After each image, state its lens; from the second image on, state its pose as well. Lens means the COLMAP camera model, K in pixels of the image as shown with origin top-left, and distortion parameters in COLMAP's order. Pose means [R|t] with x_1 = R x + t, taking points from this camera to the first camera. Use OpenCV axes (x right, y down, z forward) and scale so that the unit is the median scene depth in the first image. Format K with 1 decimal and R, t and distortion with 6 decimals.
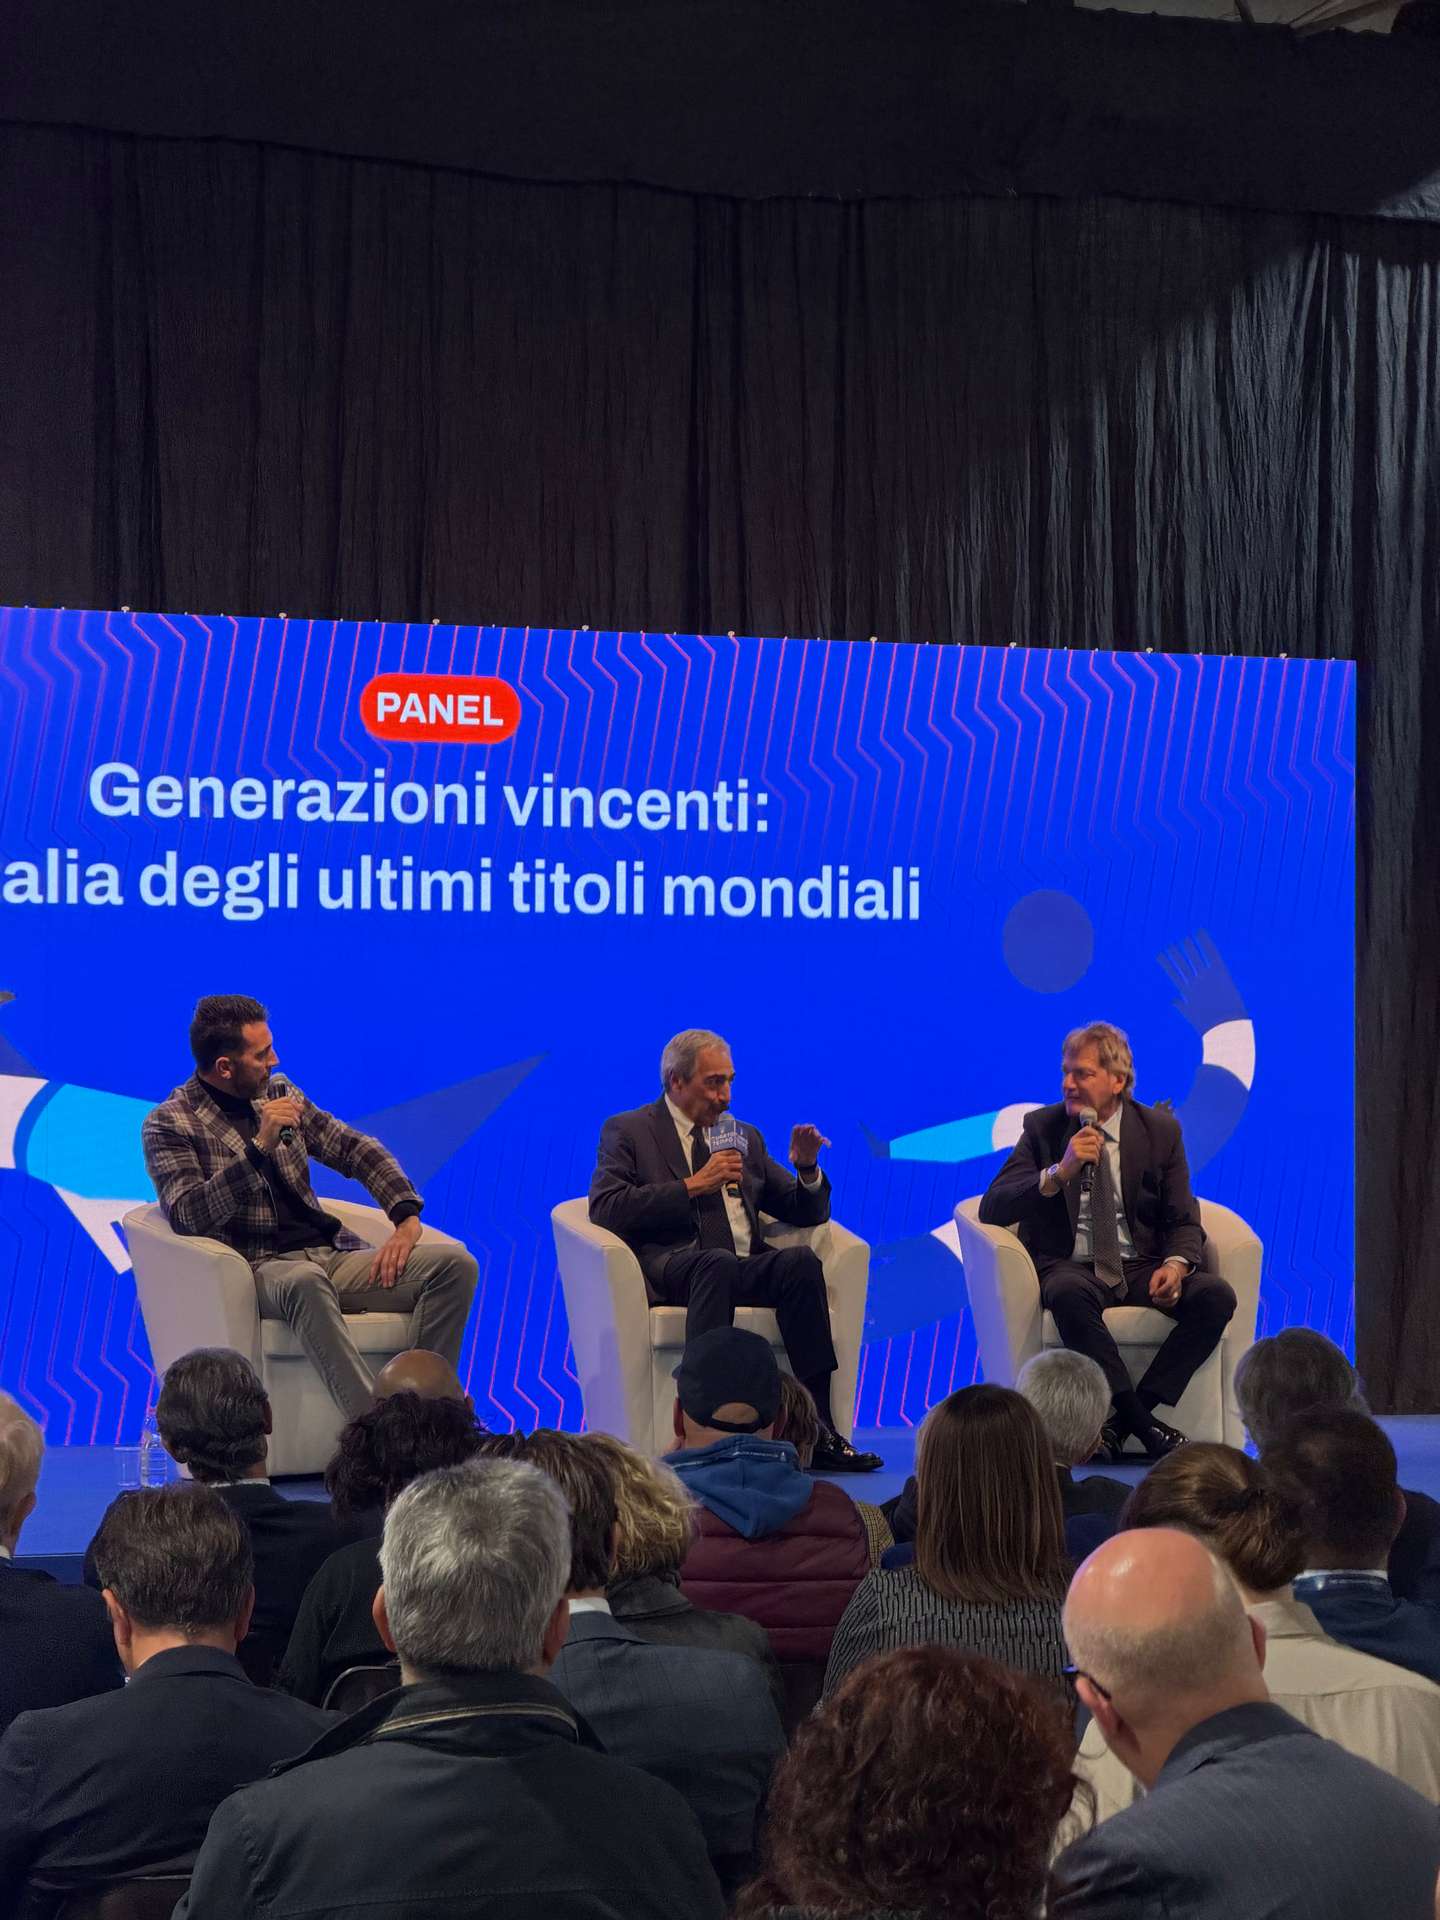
lens RADIAL K [[5658.8, 0, 784.3], [0, 5658.8, 963.0], [0, 0, 1]] dist [0.257471, 0.750704]
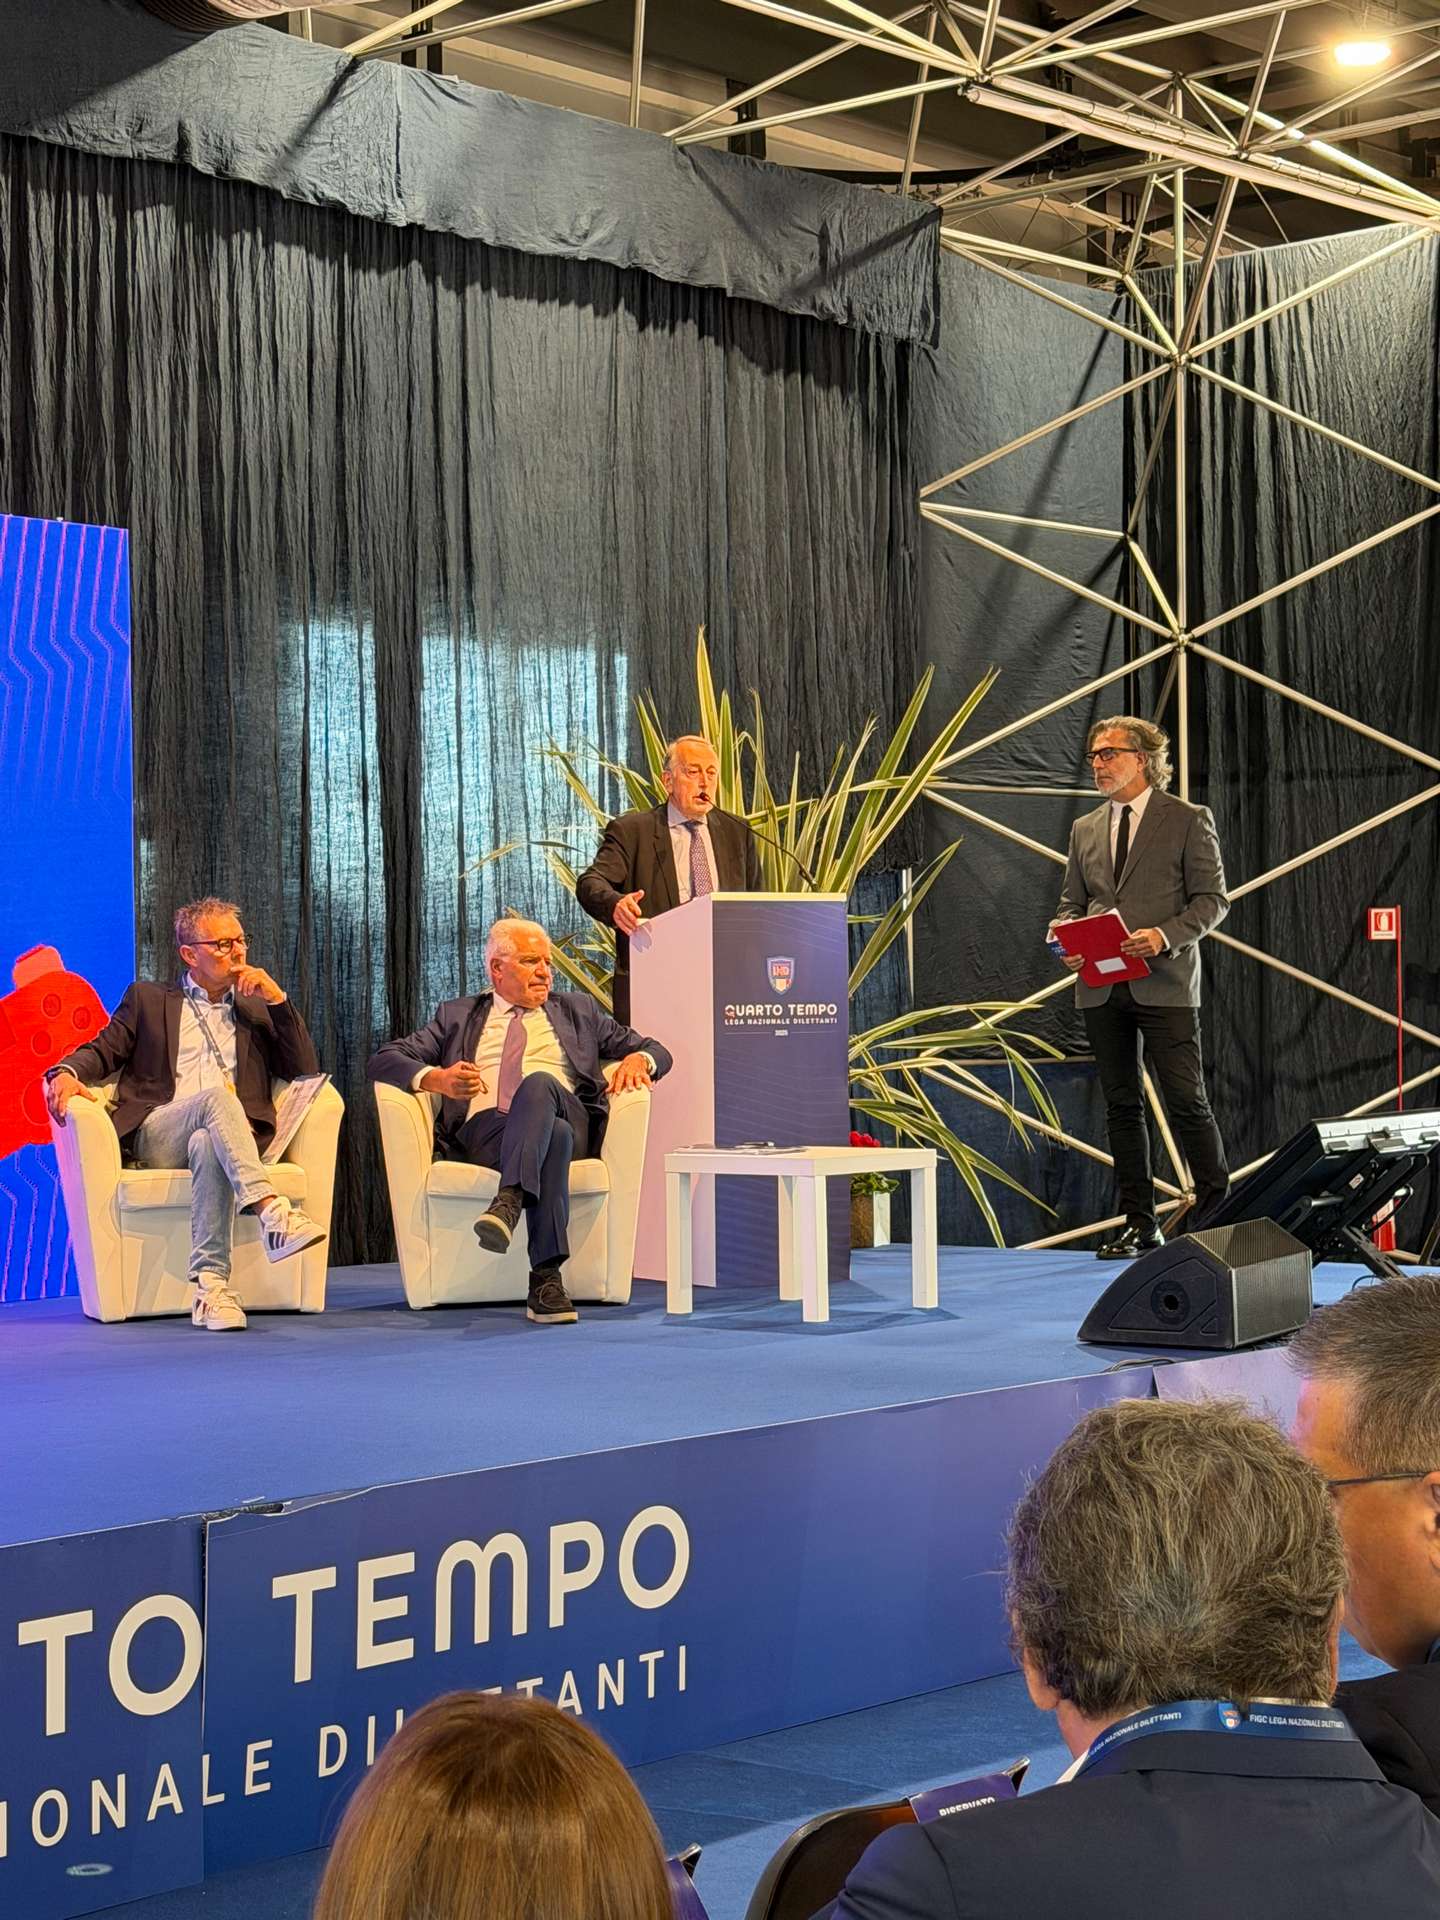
lens RADIAL K [[3515.6, 0, 710.0], [0, 3515.6, 969.0], [0, 0, 1]] dist [0.181689, -0.011462]
pose [[0.920005, -0.012600, 0.391703, -0.041873], [0.000088, 0.999490, 0.031944, 0.002339], [-0.391906, -0.029354, 0.919537, 0.332654]]
